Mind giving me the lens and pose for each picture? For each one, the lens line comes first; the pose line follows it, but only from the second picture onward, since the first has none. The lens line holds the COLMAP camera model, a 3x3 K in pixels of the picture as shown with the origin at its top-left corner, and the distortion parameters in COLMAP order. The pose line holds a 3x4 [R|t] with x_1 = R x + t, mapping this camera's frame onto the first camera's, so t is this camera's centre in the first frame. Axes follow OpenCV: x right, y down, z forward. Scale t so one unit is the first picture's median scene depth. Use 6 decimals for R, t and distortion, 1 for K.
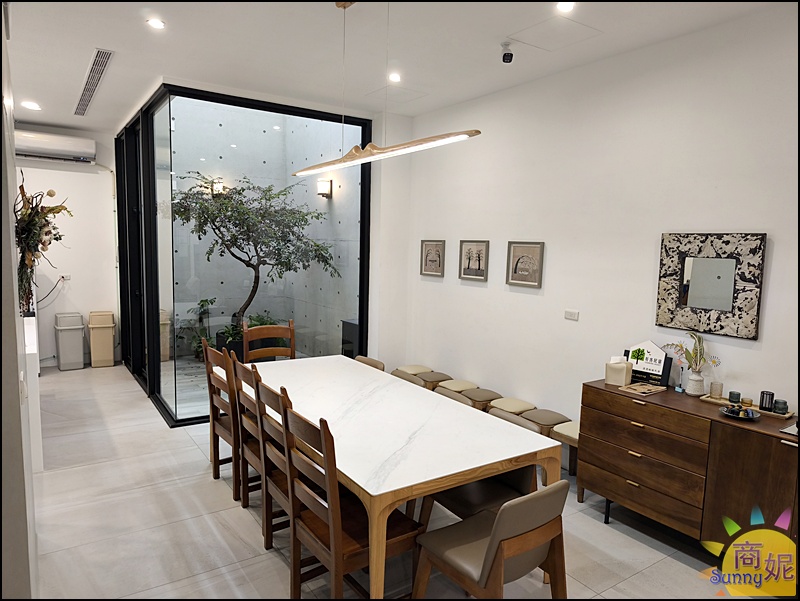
lens RADIAL K [[551.3, 0, 400.0], [0, 551.3, 301.9], [0, 0, 1]] dist [0.000580, -0.001548]
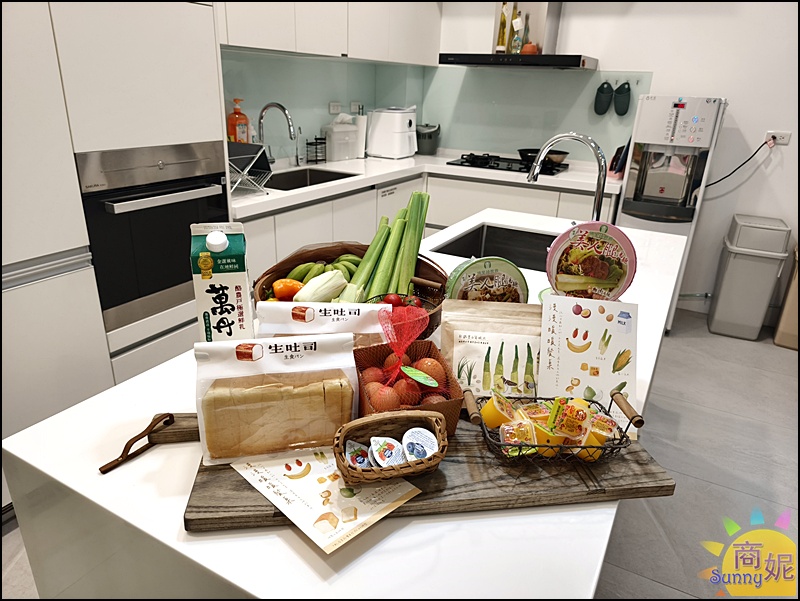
lens RADIAL K [[551.3, 0, 399.9], [0, 551.3, 300.7], [0, 0, 1]] dist [0.000580, -0.001548]
pose [[0.451308, 0.319636, -0.833159, -0.329592], [-0.116333, 0.946755, 0.300201, -0.018282], [0.884753, -0.038559, 0.464463, 0.510425]]
